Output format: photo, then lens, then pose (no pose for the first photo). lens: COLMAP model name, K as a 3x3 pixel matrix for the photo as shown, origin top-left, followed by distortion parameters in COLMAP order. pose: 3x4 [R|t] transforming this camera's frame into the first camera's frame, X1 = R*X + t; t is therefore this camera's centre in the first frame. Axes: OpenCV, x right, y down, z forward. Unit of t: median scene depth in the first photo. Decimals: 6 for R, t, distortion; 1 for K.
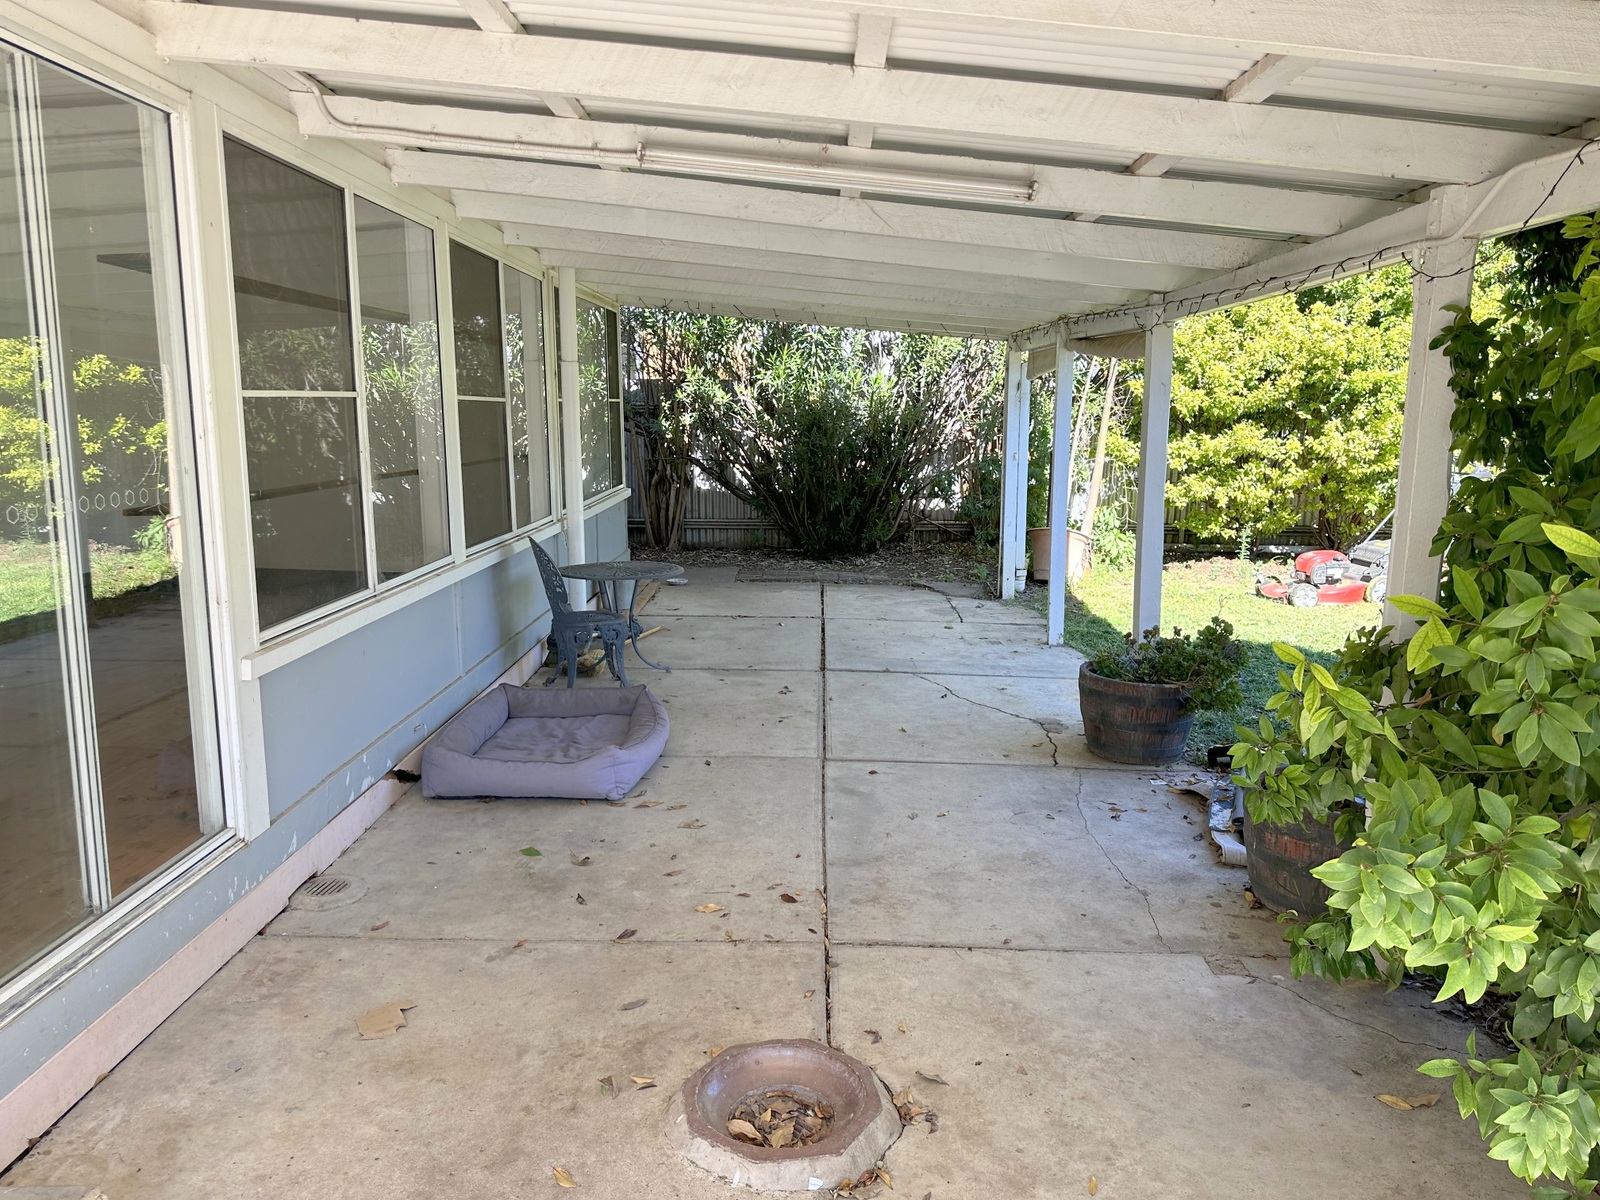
lens RADIAL K [[1110.1, 0, 800.0], [0, 1110.1, 600.0], [0, 0, 1]] dist [0.003235, -0.000559]
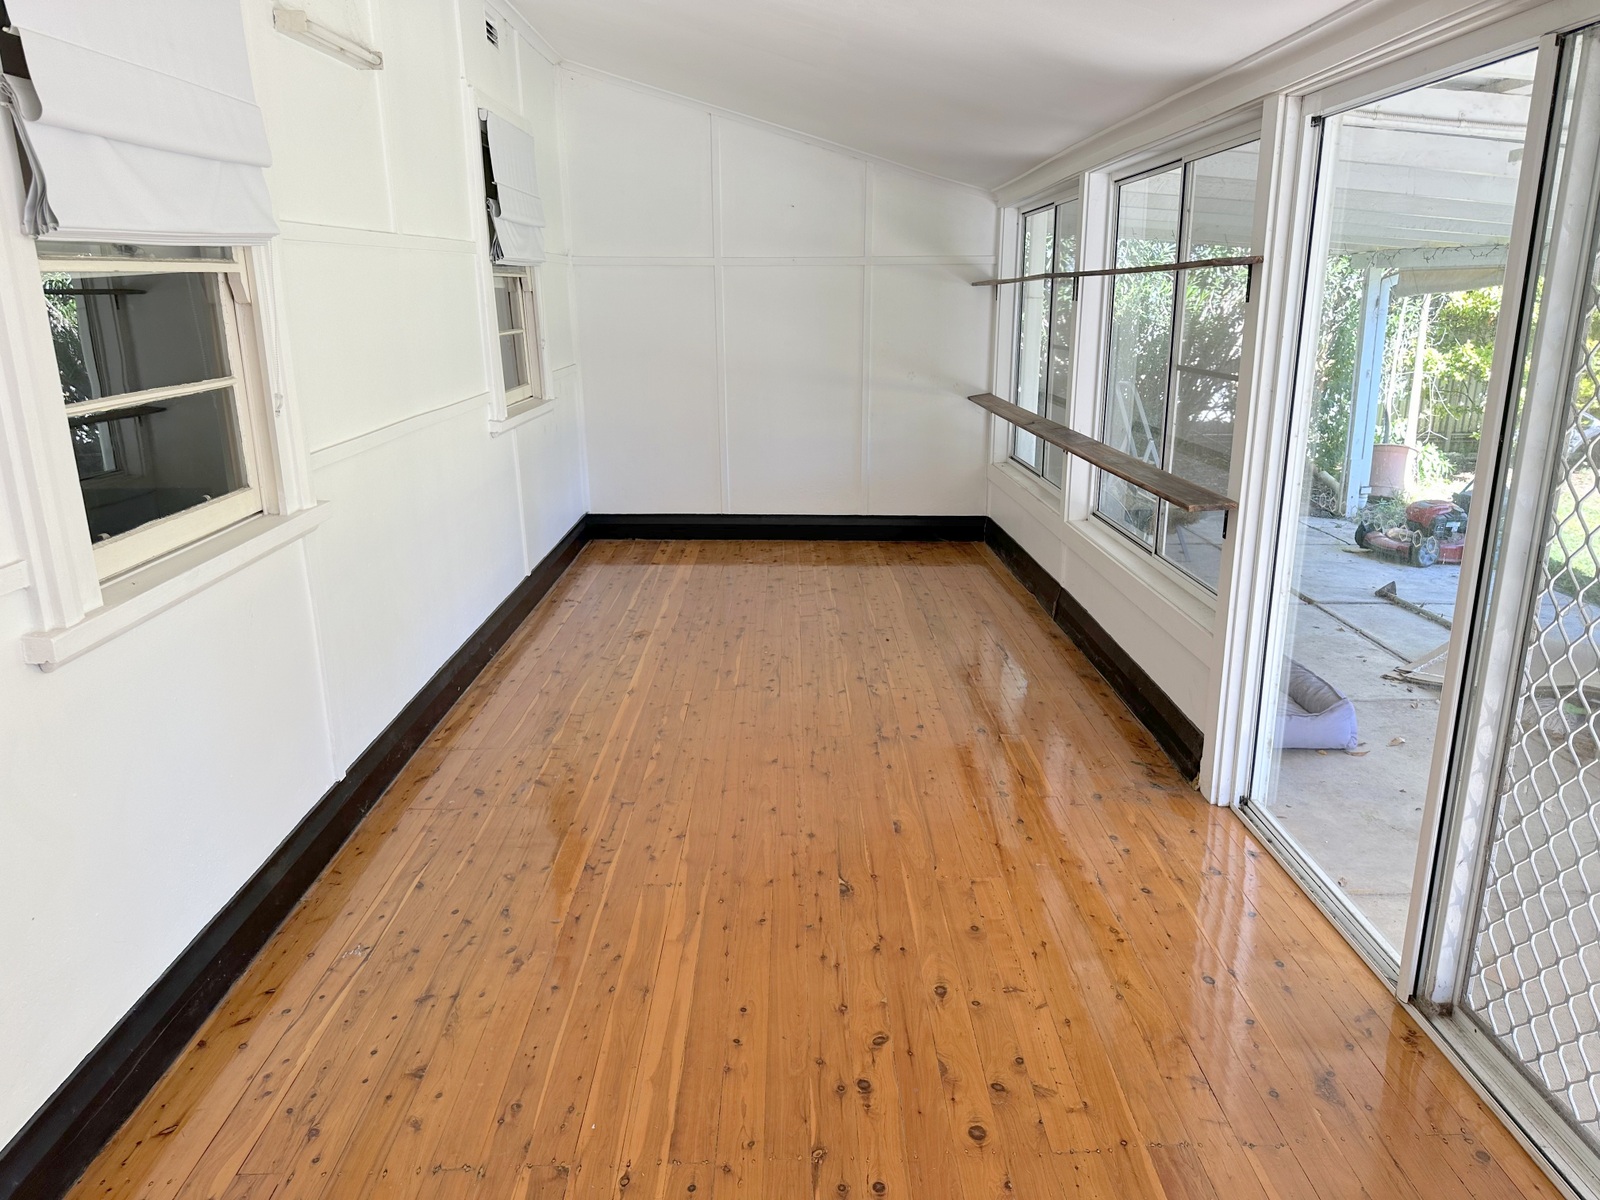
lens RADIAL K [[1110.1, 0, 800.0], [0, 1110.1, 600.0], [0, 0, 1]] dist [0.003235, -0.000559]
pose [[0.999678, -0.016475, 0.019278, -0.713193], [0.014429, 0.994696, 0.101843, -0.076257], [-0.020854, -0.101532, 0.994614, -0.020343]]
